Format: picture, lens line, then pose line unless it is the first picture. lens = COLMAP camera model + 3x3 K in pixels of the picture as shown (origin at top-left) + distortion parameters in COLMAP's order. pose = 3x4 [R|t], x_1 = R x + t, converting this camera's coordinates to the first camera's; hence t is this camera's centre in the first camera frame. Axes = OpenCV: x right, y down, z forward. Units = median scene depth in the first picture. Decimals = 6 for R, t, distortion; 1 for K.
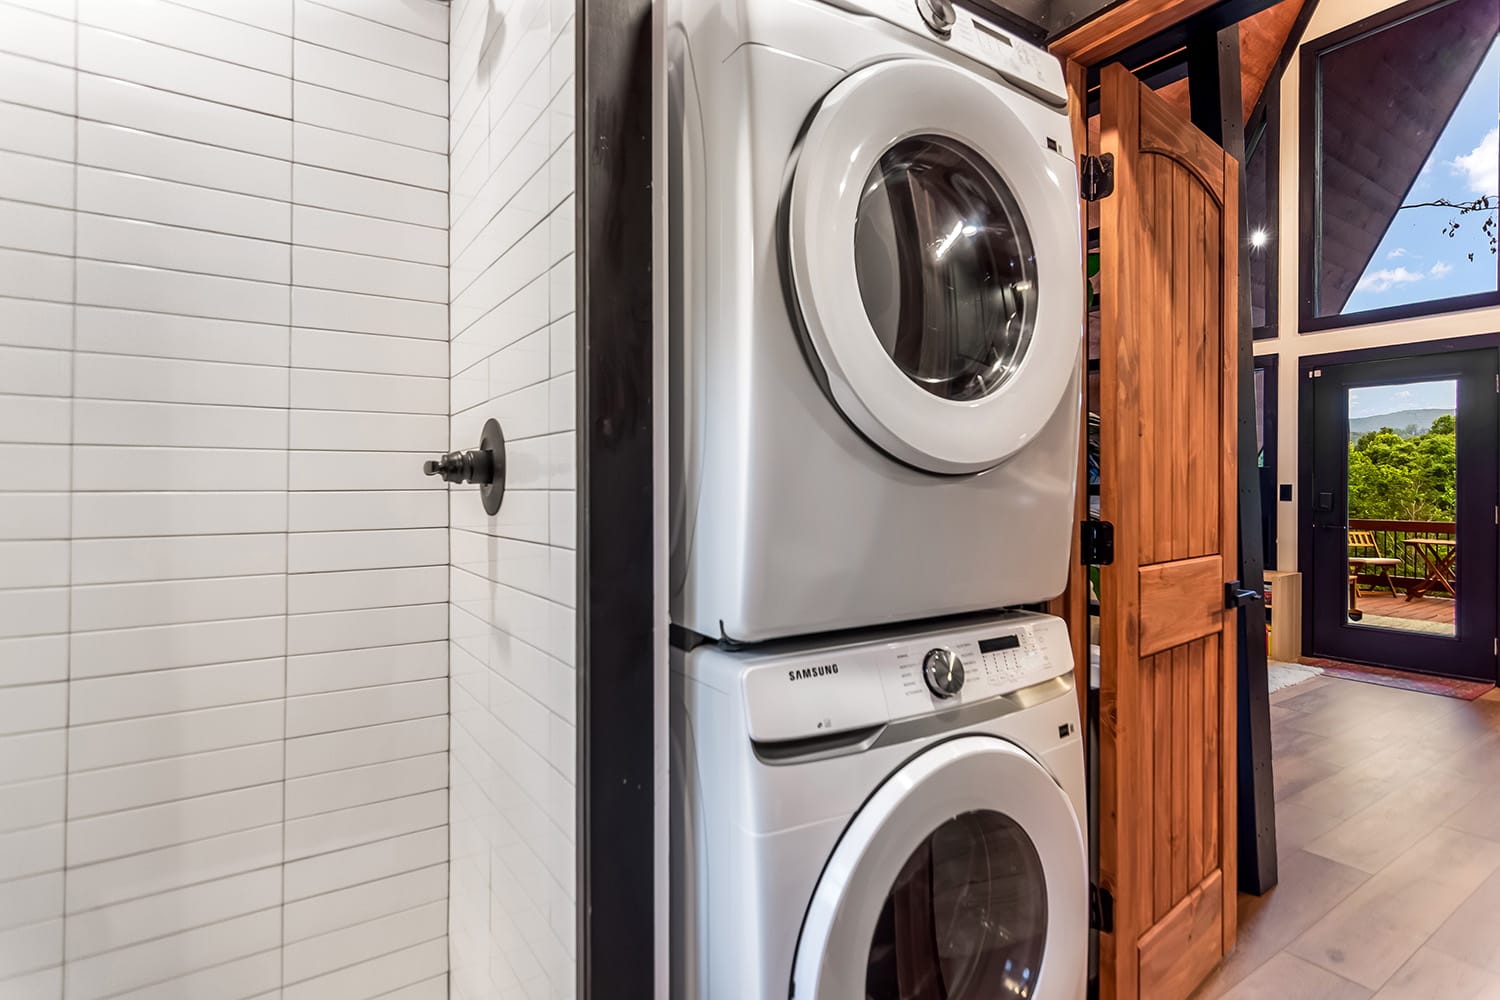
lens RADIAL K [[754.4, 0, 750.0], [0, 754.4, 500.0], [0, 0, 1]] dist [0.001126, -0.000713]
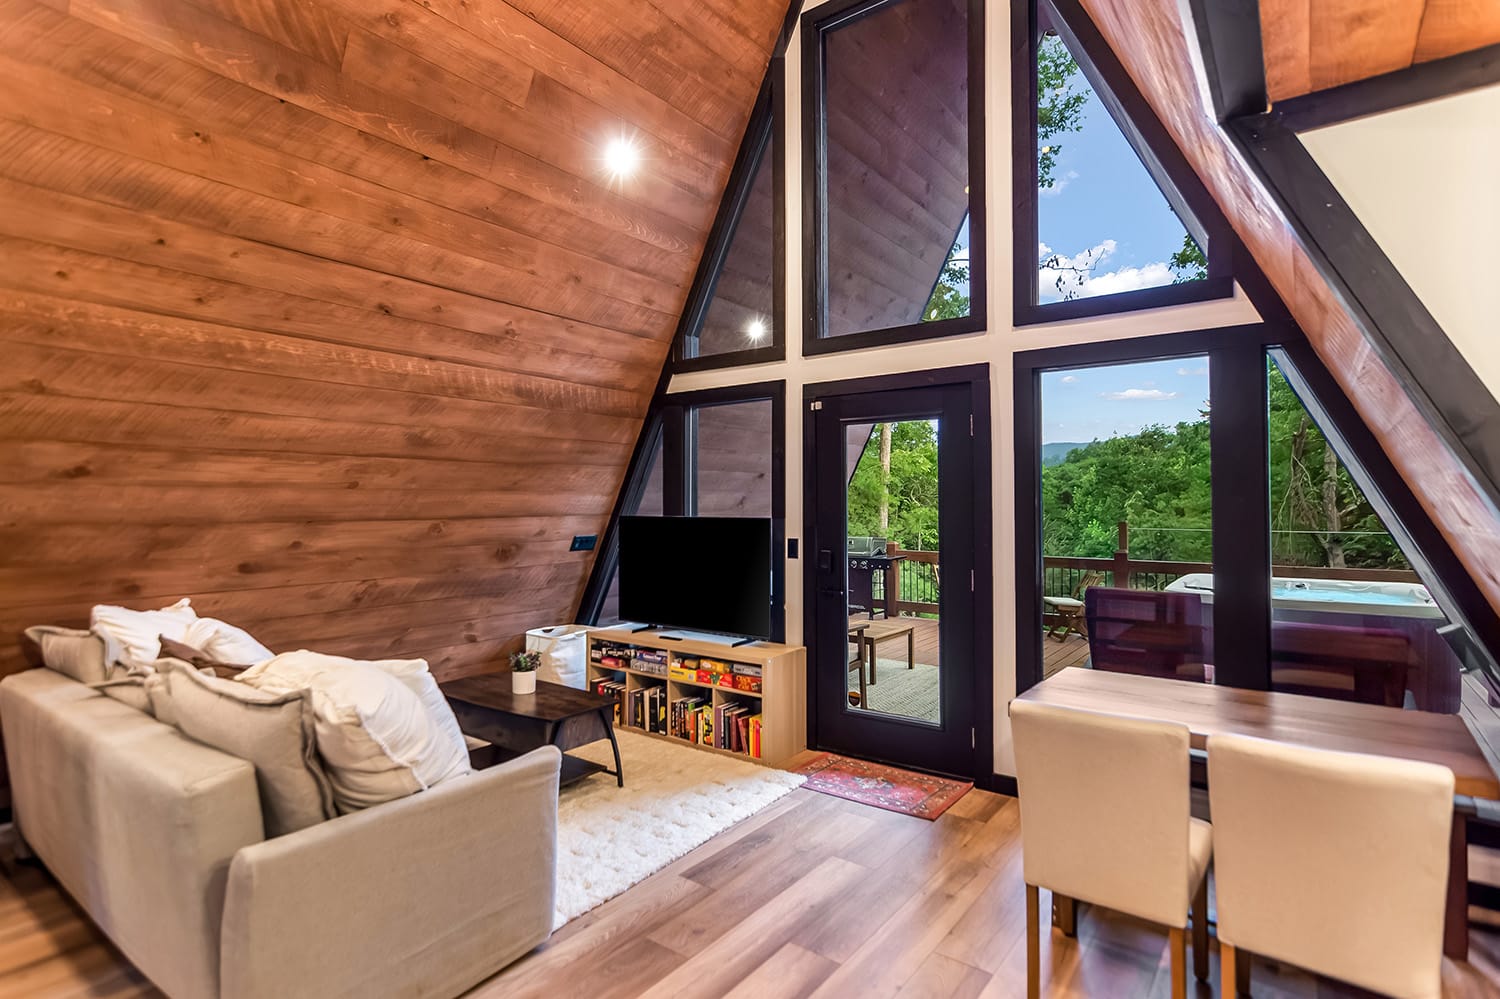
lens RADIAL K [[754.4, 0, 750.0], [0, 754.4, 499.5], [0, 0, 1]] dist [0.001126, -0.000713]
pose [[0.943628, 0.003685, 0.330987, 0.393508], [0.004318, 0.999716, -0.023440, -0.043604], [-0.330980, 0.023548, 0.943344, 0.237146]]
